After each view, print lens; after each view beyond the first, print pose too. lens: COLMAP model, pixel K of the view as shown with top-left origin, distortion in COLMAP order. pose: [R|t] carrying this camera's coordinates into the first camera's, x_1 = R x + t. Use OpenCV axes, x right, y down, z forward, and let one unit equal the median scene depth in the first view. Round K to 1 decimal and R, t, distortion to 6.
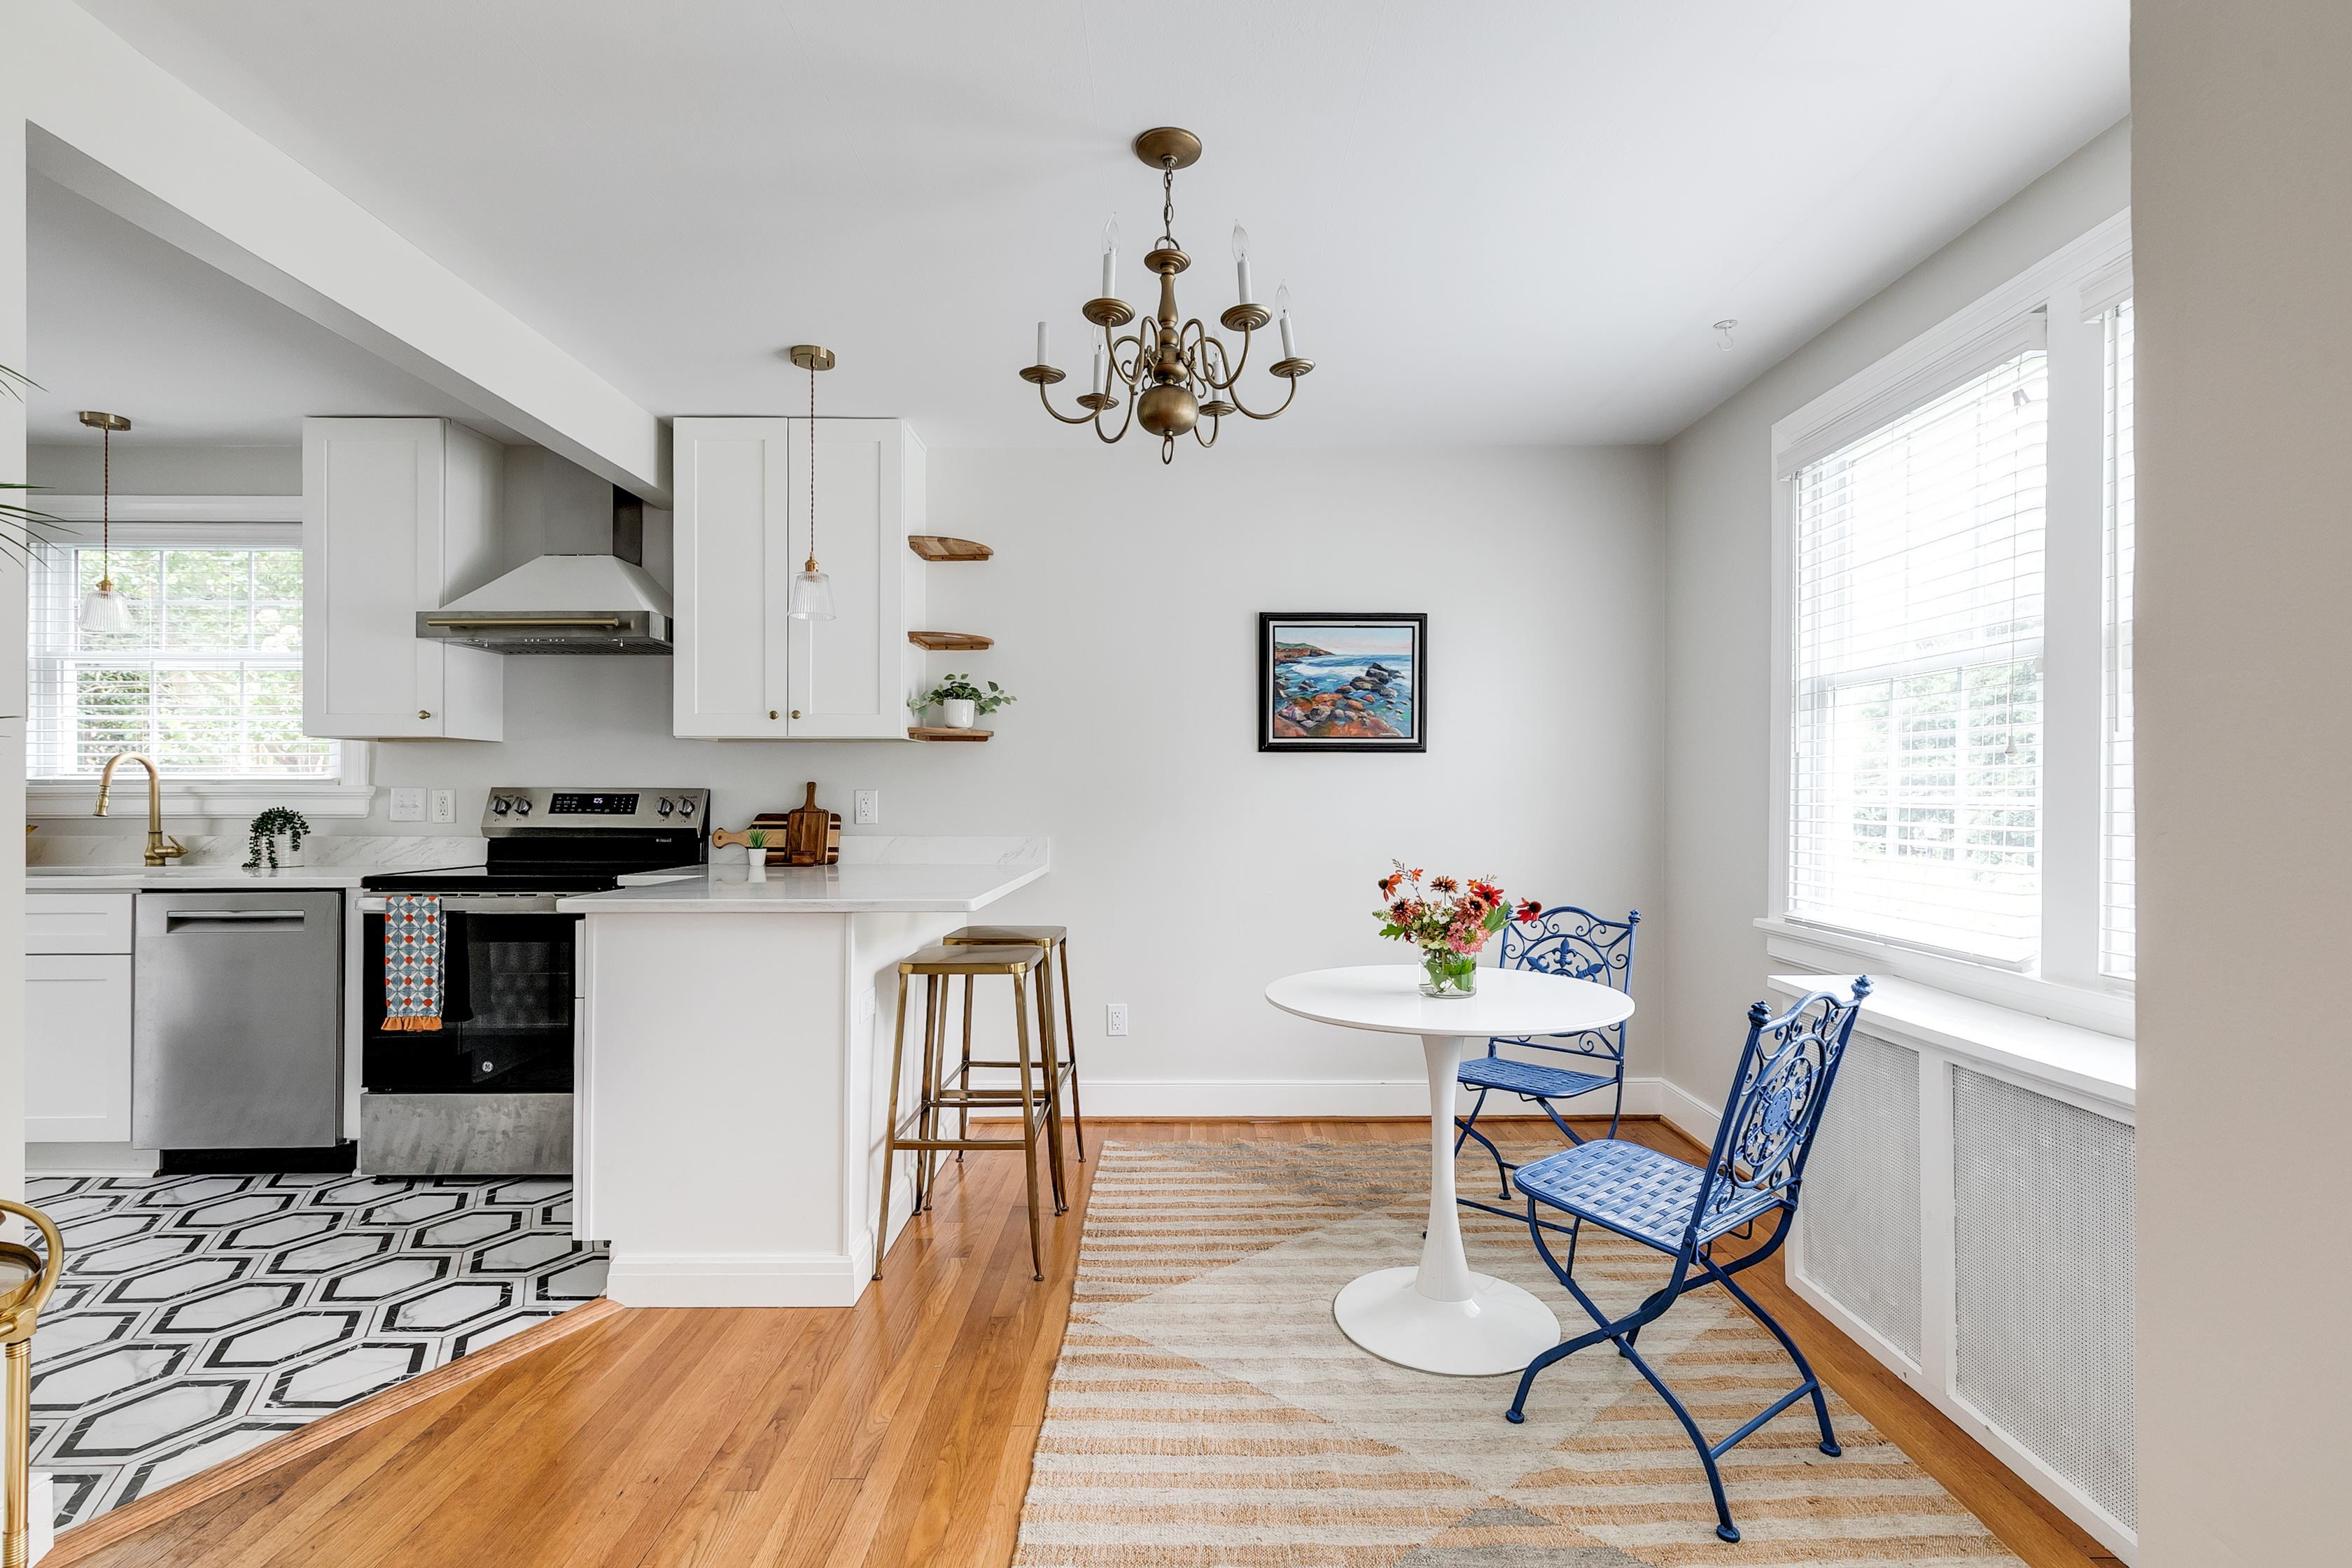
lens RADIAL K [[1055.0, 0, 1164.2], [0, 1055.0, 788.2], [0, 0, 1]] dist [0.010429, -0.003866]
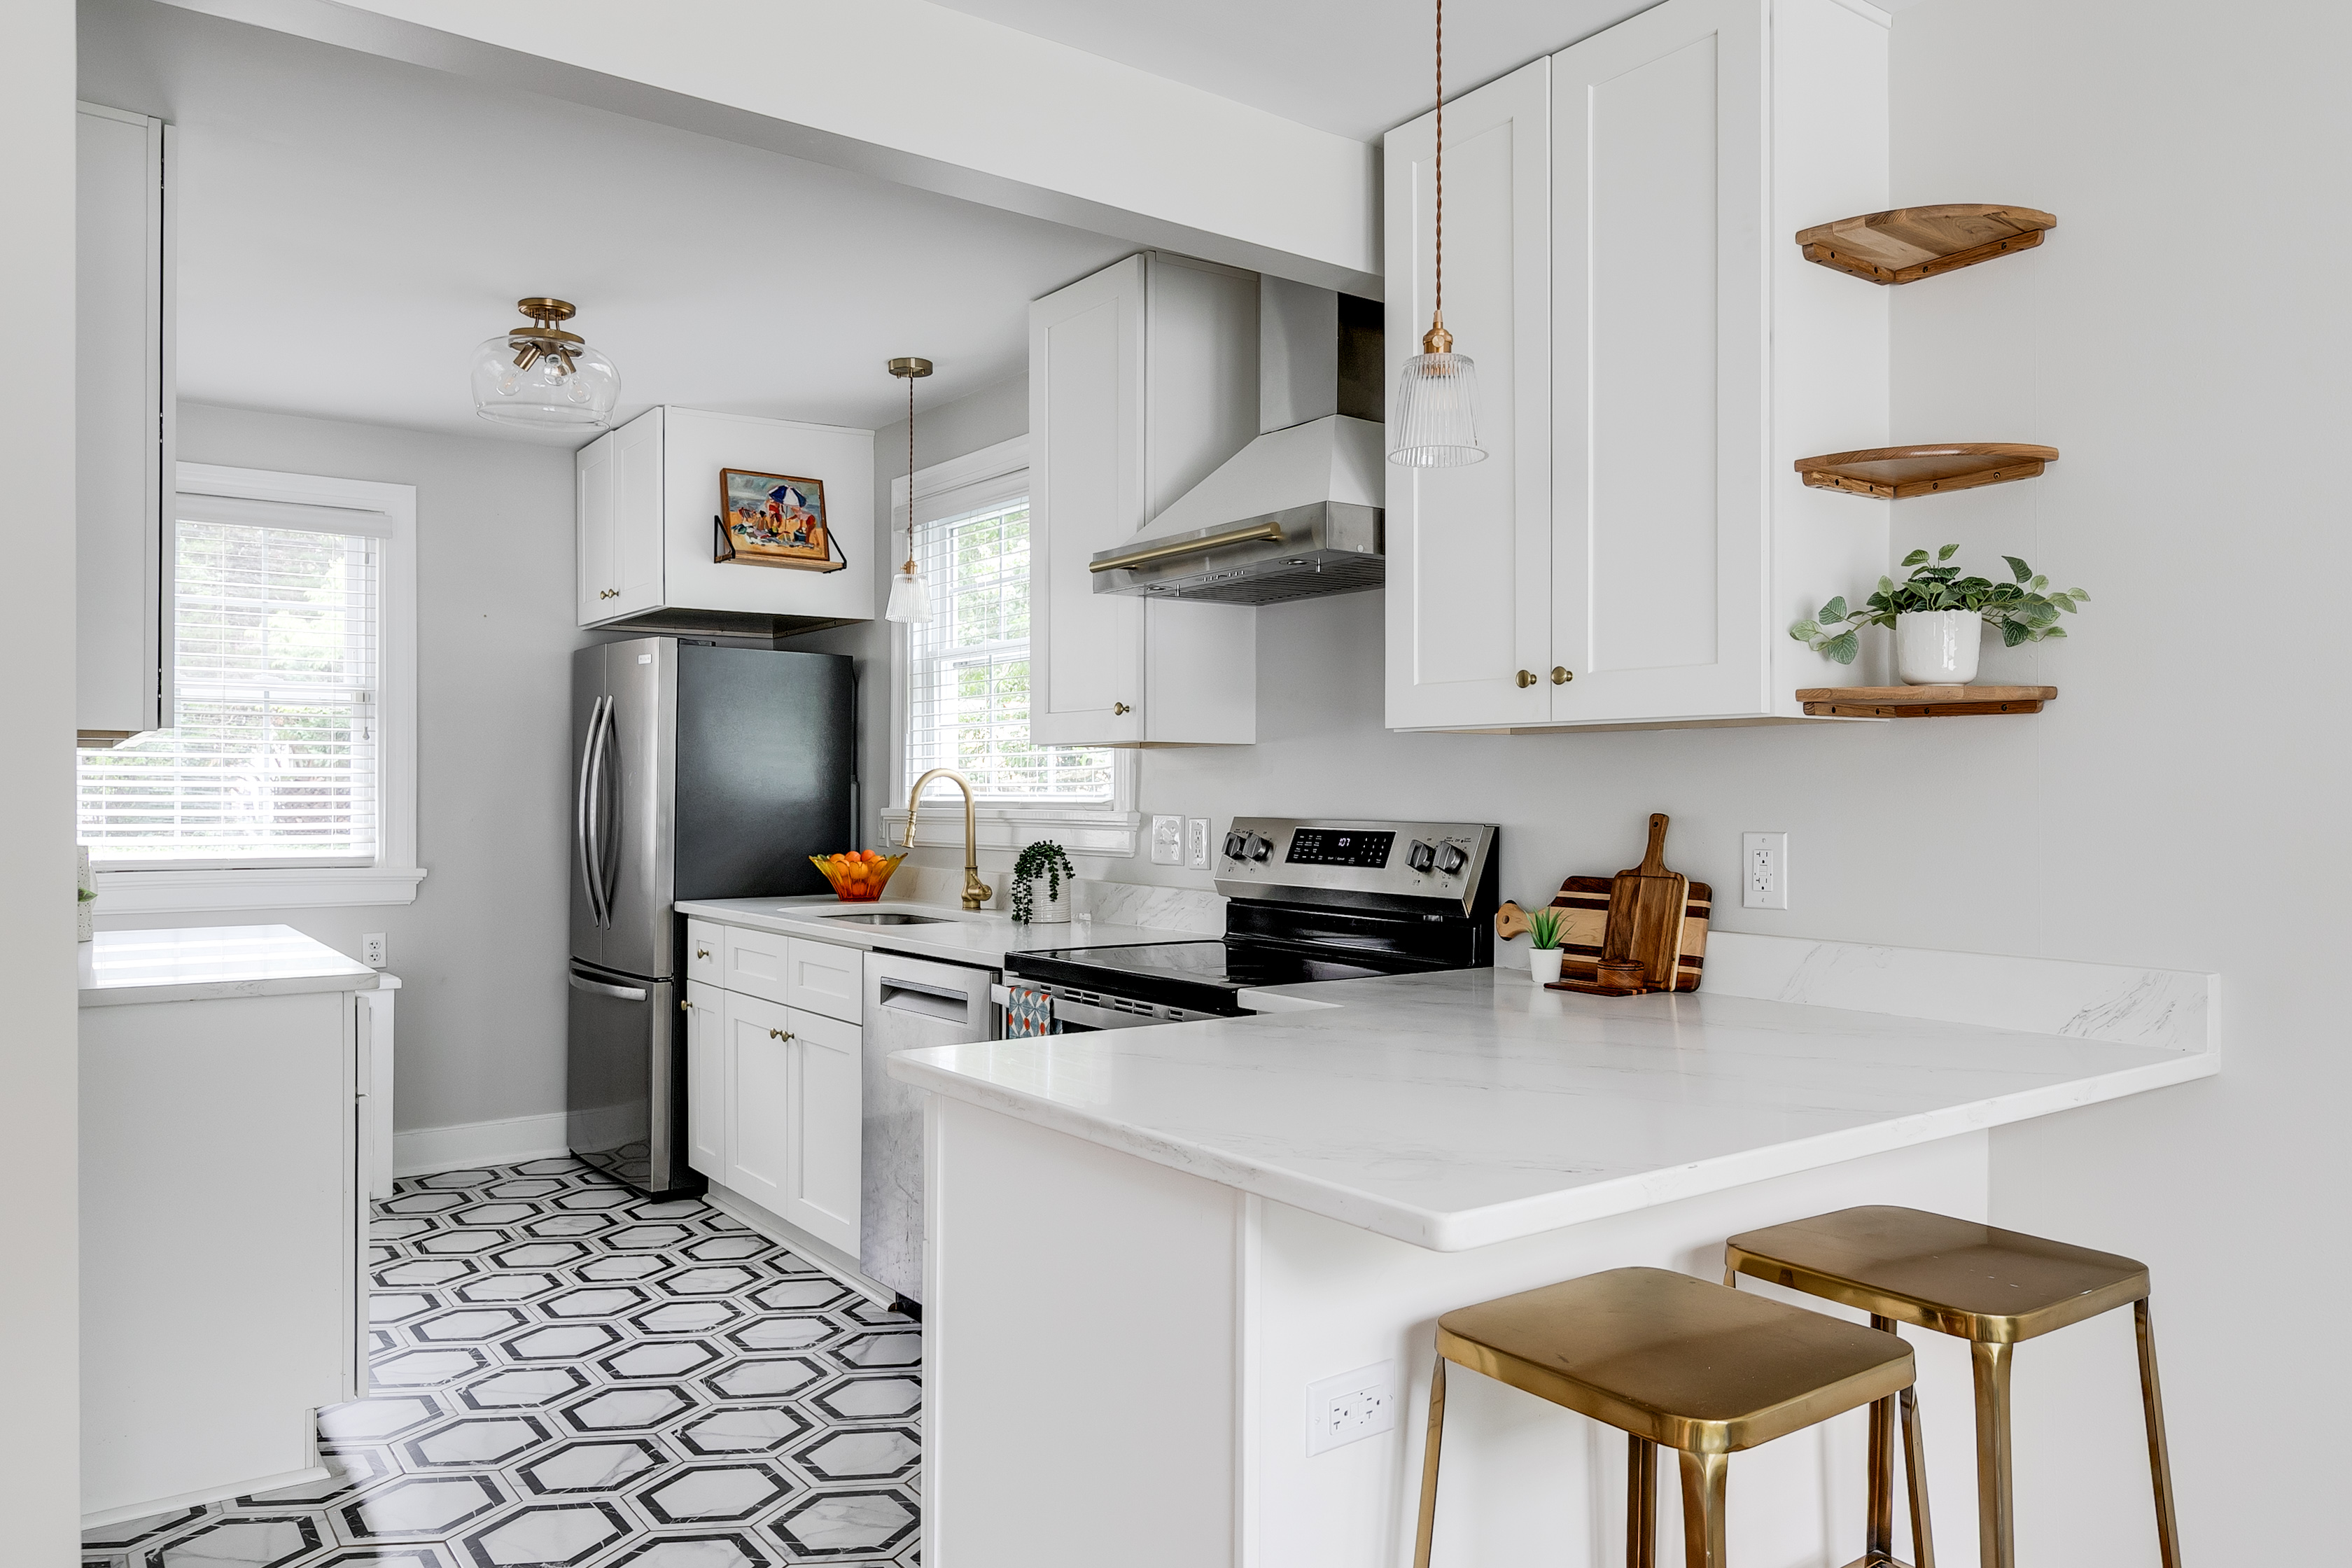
lens RADIAL K [[1580.3, 0, 1204.6], [0, 1580.3, 784.8], [0, 0, 1]] dist [-0.004670, -0.003375]
pose [[0.607104, -0.003740, -0.794614, 0.124642], [0.006103, 0.999981, -0.000044, -0.023213], [0.794599, -0.004823, 0.607115, 0.475054]]
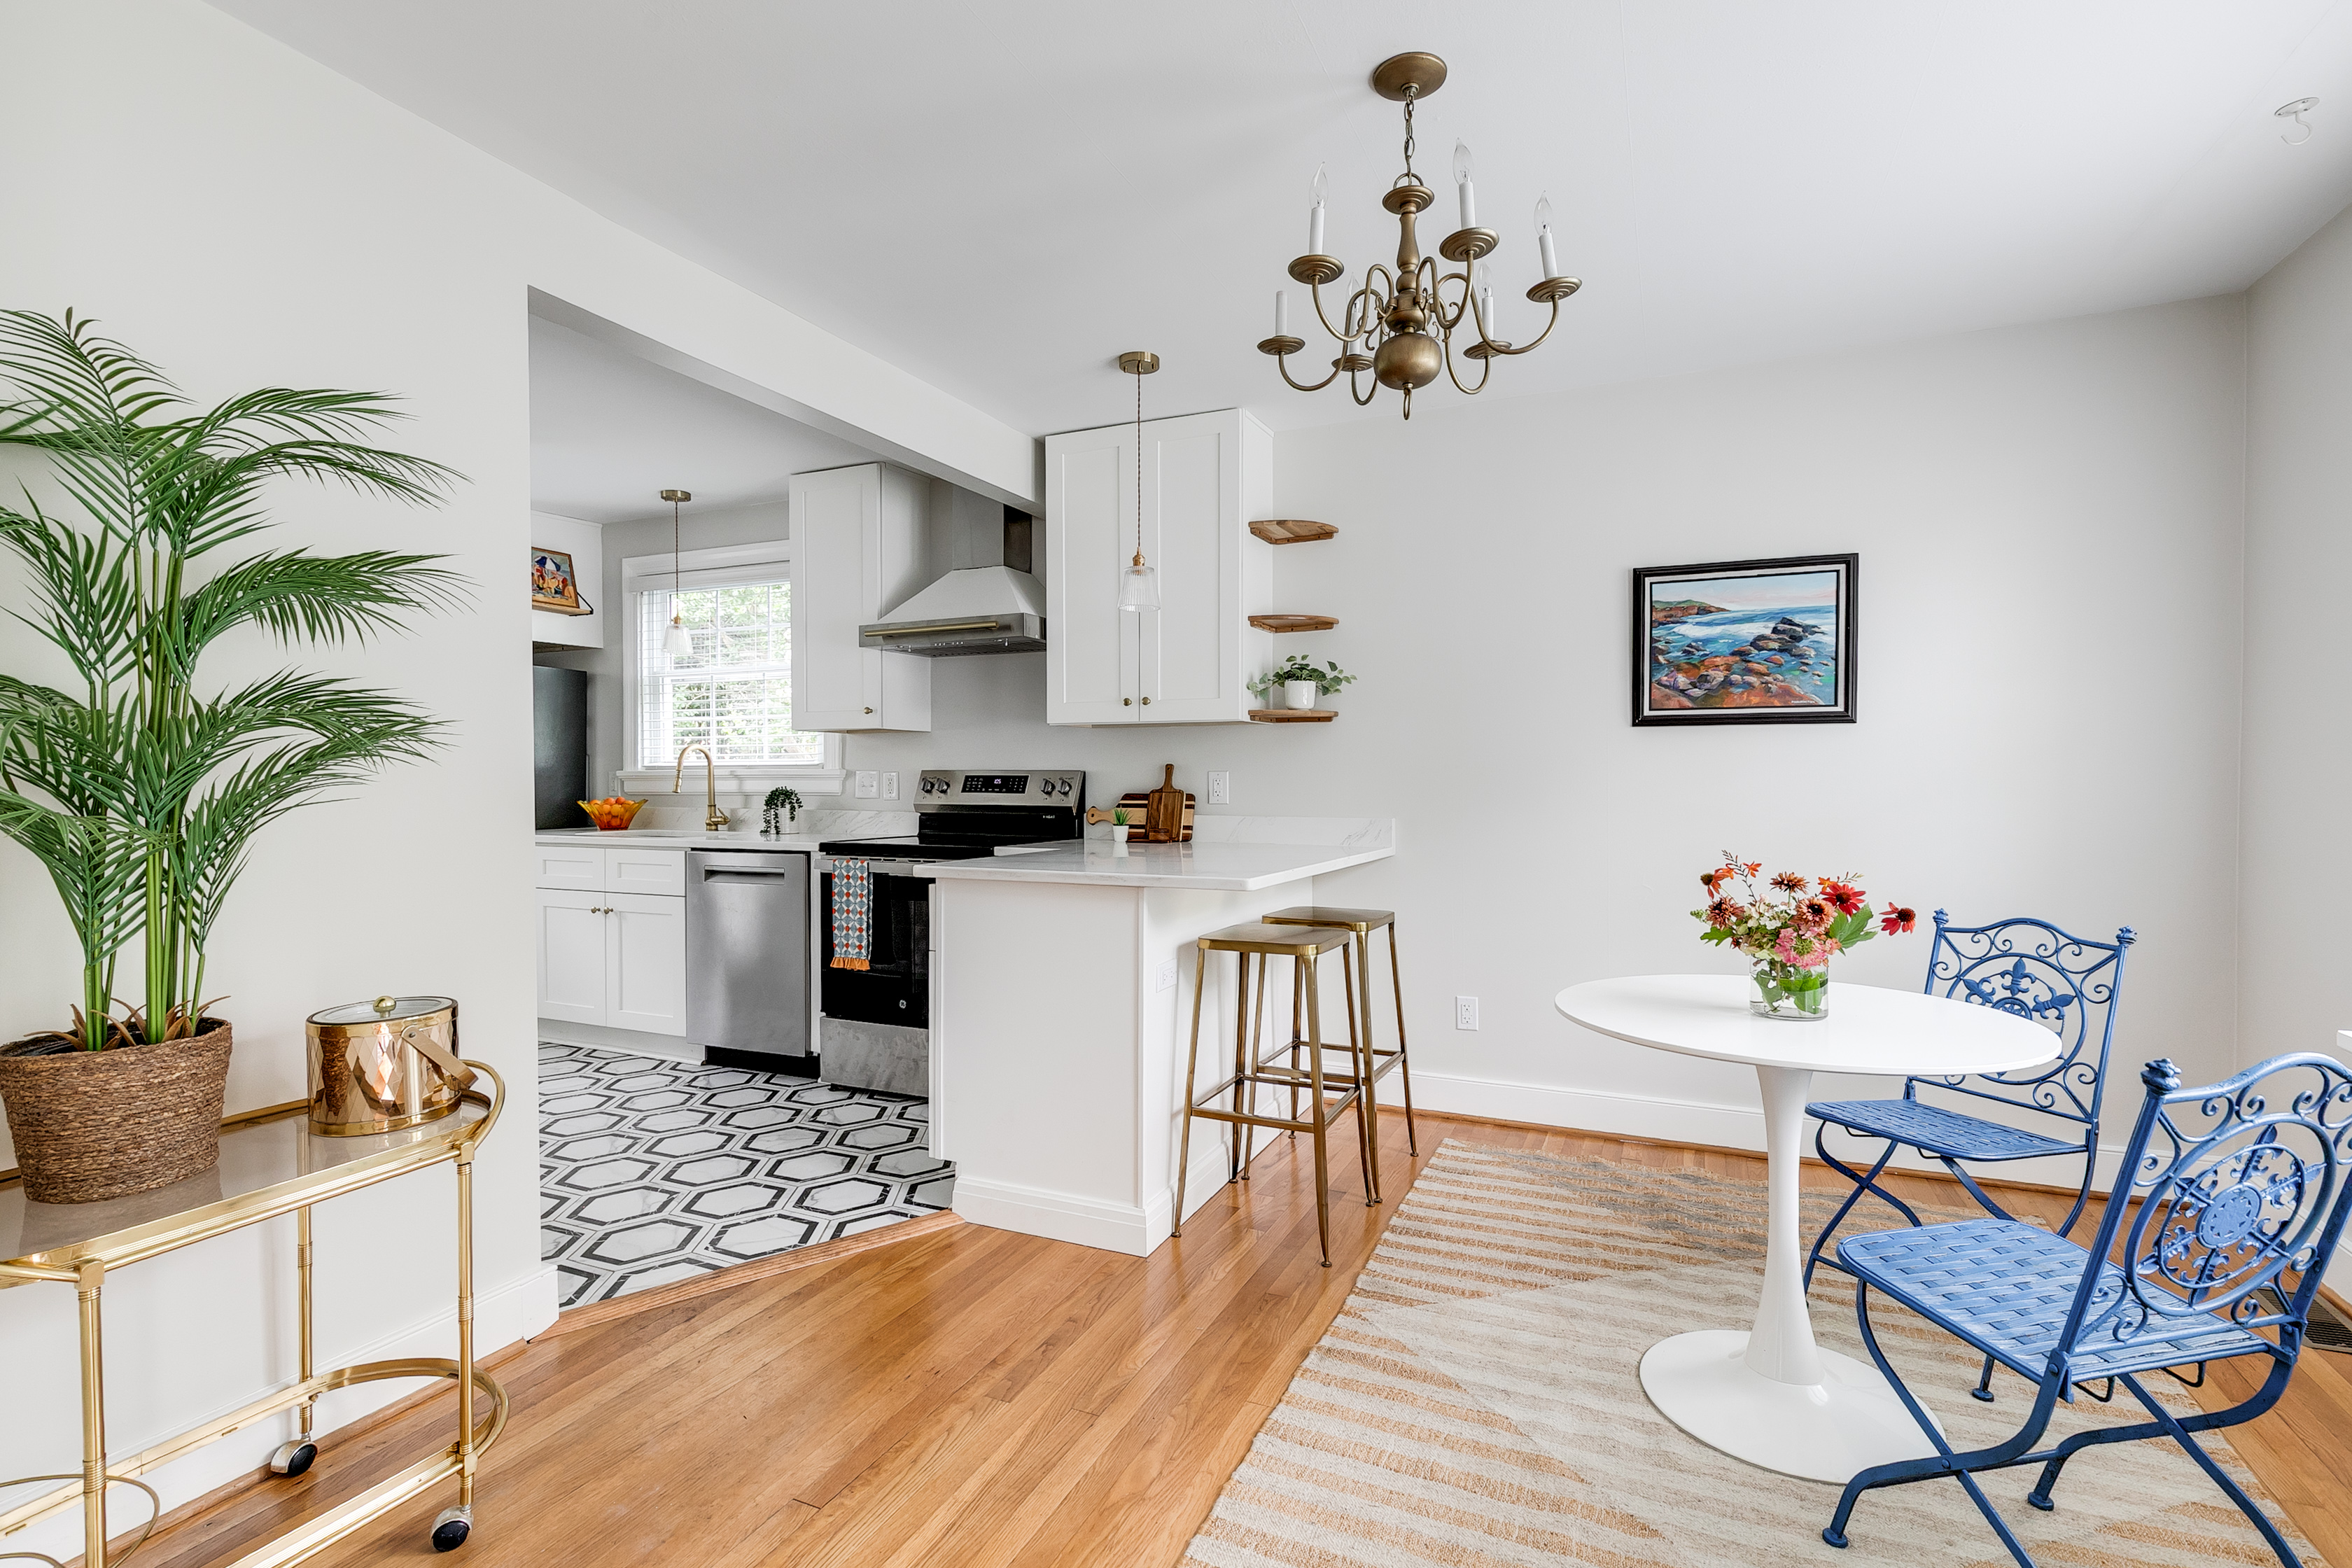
lens RADIAL K [[1055.0, 0, 1181.9], [0, 1055.0, 788.6], [0, 0, 1]] dist [0.010429, -0.003866]
pose [[0.917024, 0.004051, -0.398811, 0.119798], [0.002418, 0.999874, 0.015717, 0.002352], [0.398824, -0.015377, 0.916899, 0.037477]]
